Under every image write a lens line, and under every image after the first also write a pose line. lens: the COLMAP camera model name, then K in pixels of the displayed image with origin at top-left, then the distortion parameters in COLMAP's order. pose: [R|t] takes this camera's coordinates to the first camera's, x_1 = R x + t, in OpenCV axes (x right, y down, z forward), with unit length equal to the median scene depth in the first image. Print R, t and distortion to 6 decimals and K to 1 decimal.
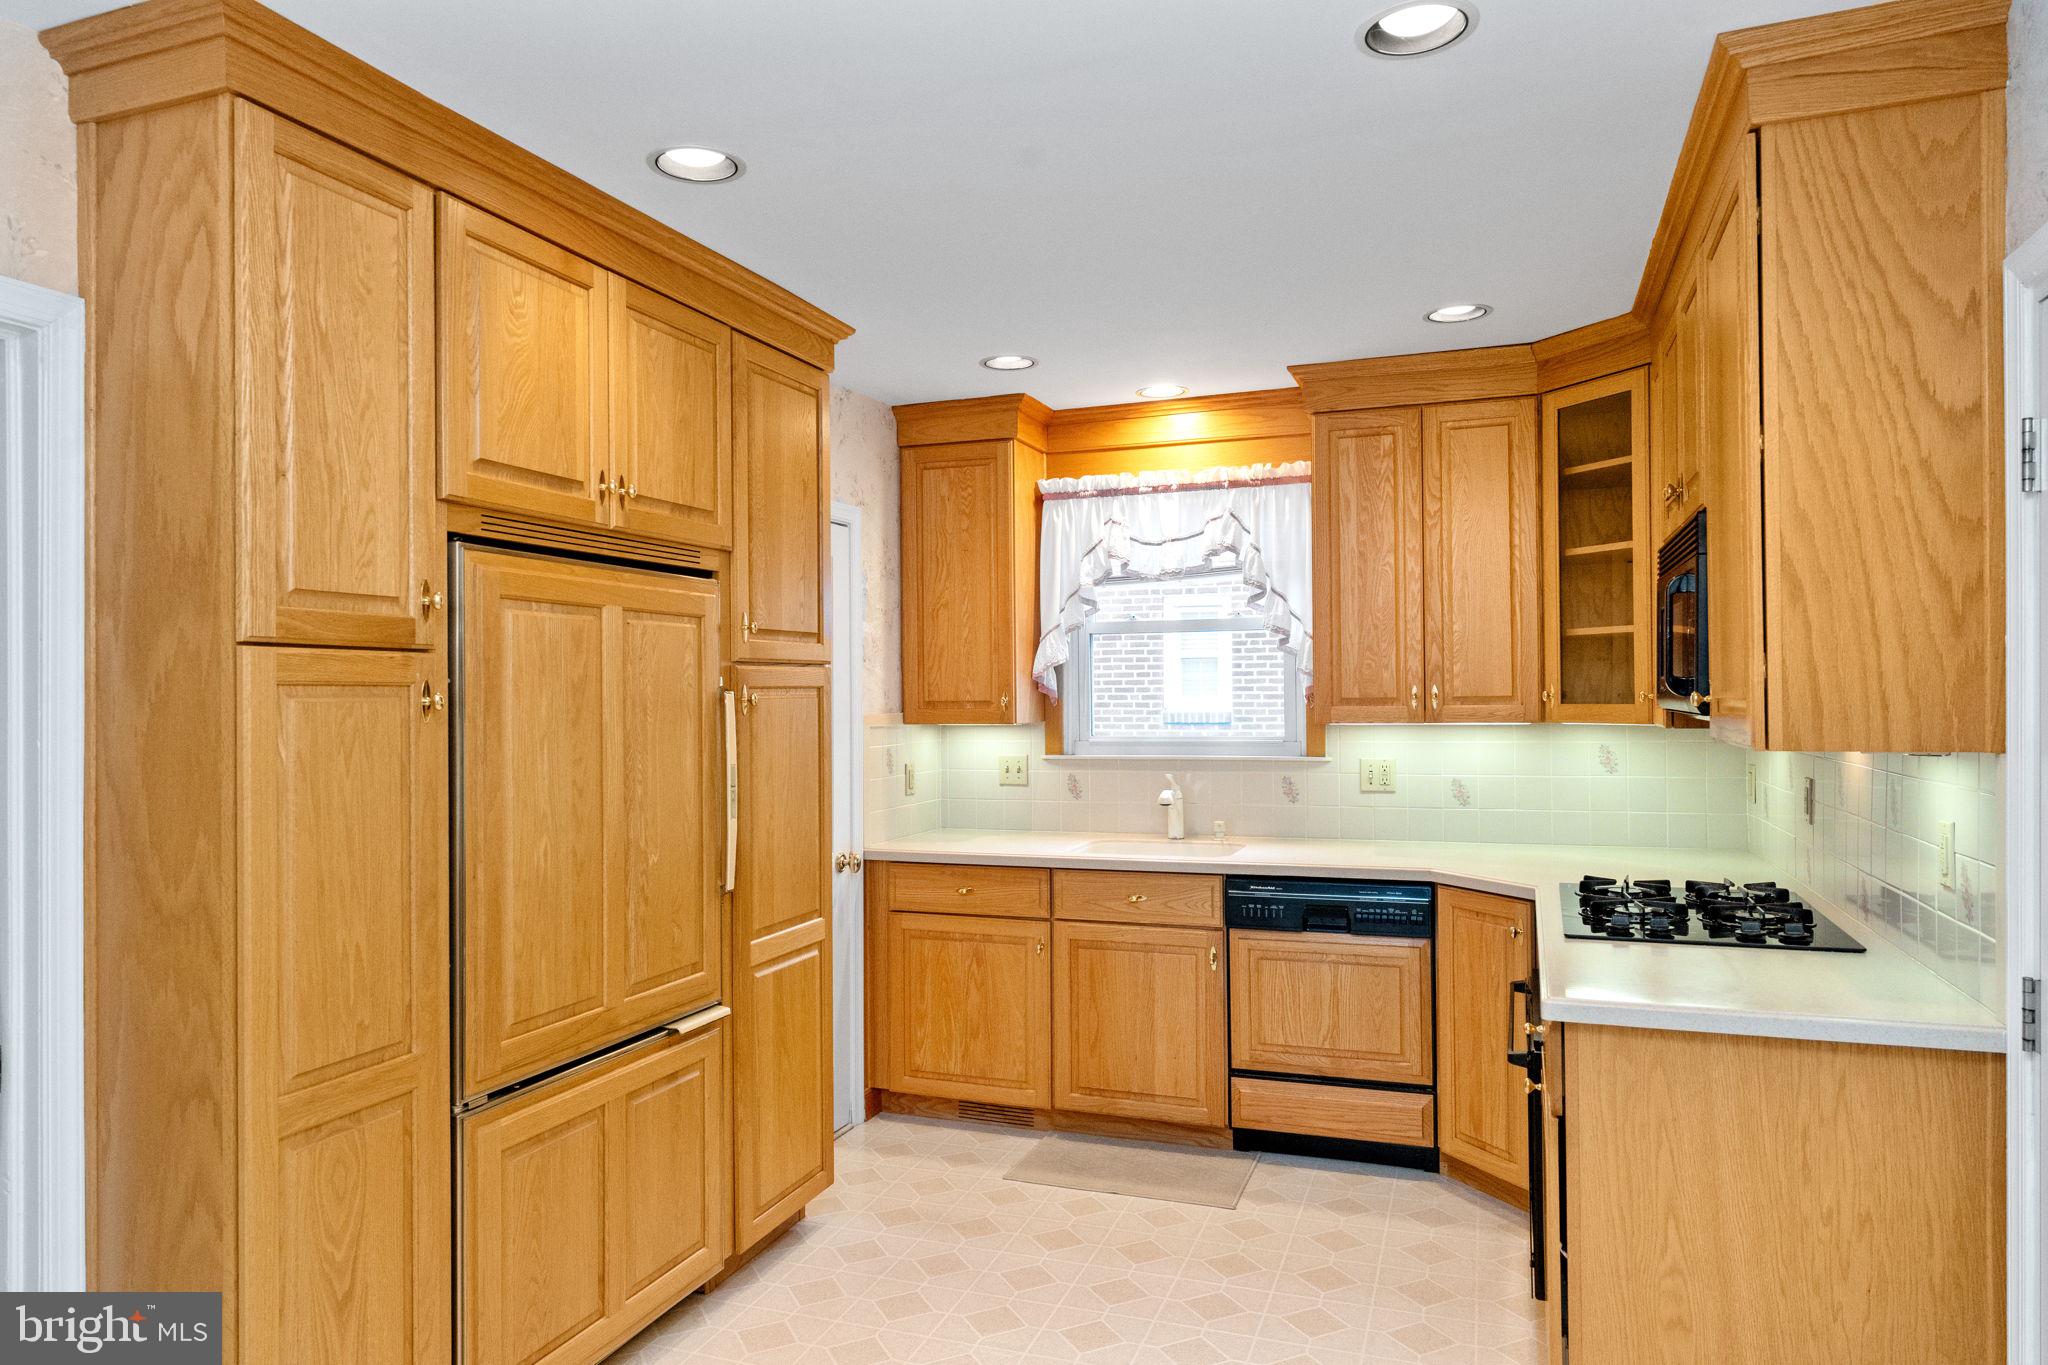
lens RADIAL K [[1289.3, 0, 1026.1], [0, 1289.3, 727.2], [0, 0, 1]] dist [0.000710, -0.000085]
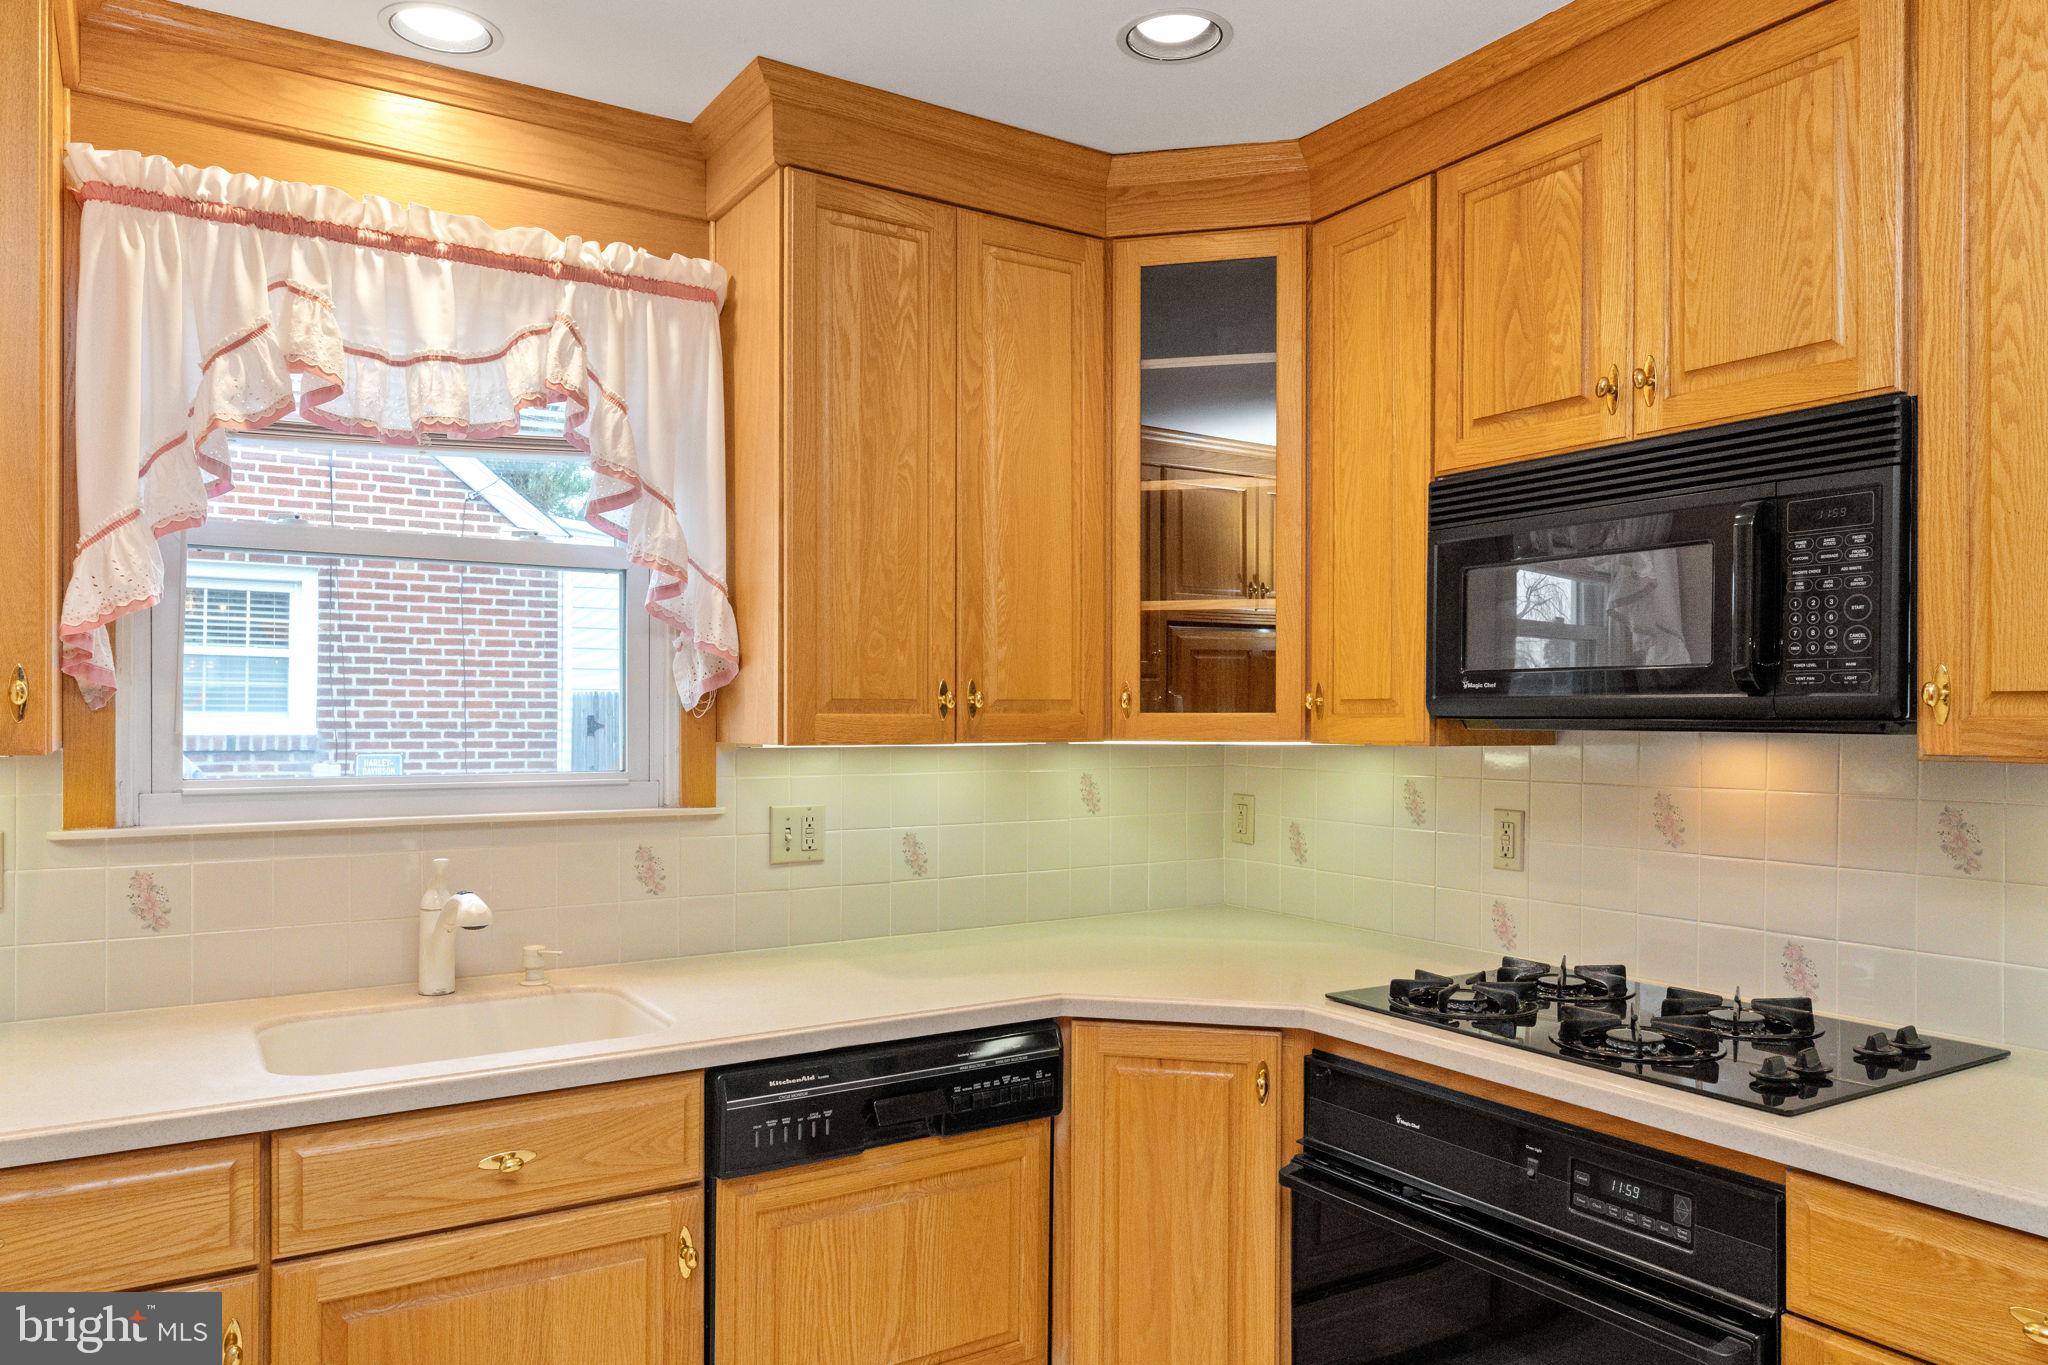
lens RADIAL K [[1361.2, 0, 1020.2], [0, 1361.2, 731.2], [0, 0, 1]] dist [0.001886, 0.001079]
pose [[0.611056, 0.001478, 0.791586, -0.166108], [0.012145, 0.999863, -0.011243, -0.001502], [-0.791494, 0.016484, 0.610955, 0.588794]]
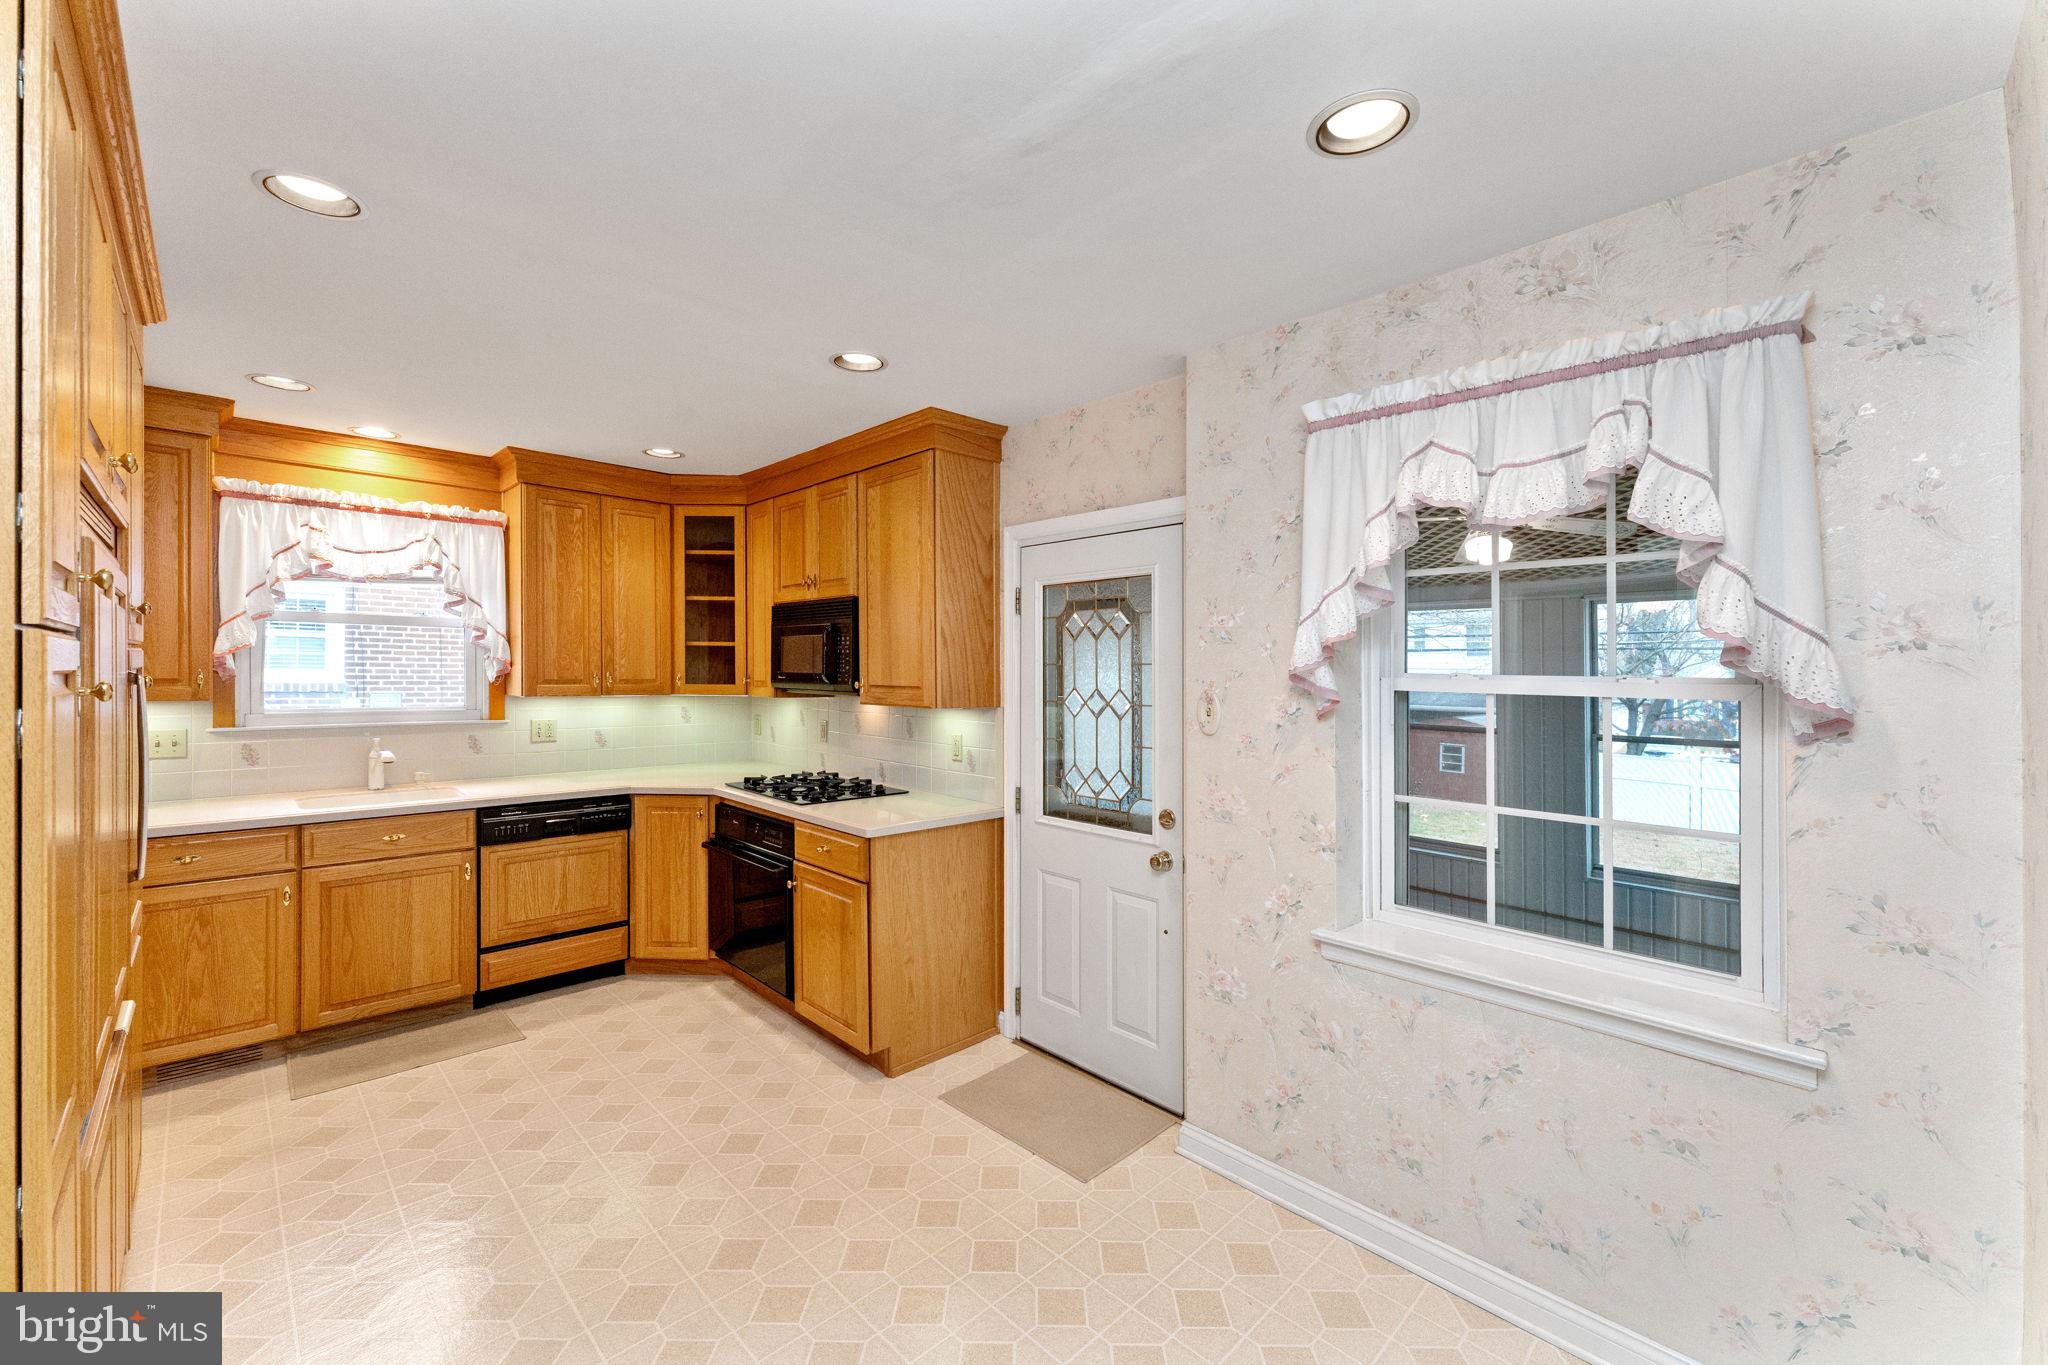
lens RADIAL K [[819.4, 0, 1025.4], [0, 819.4, 691.5], [0, 0, 1]] dist [0.000251, -0.000079]
pose [[0.434483, -0.007627, 0.900648, -0.366377], [0.006246, 0.999966, 0.005455, -0.010591], [-0.900658, 0.003255, 0.434516, 0.094948]]
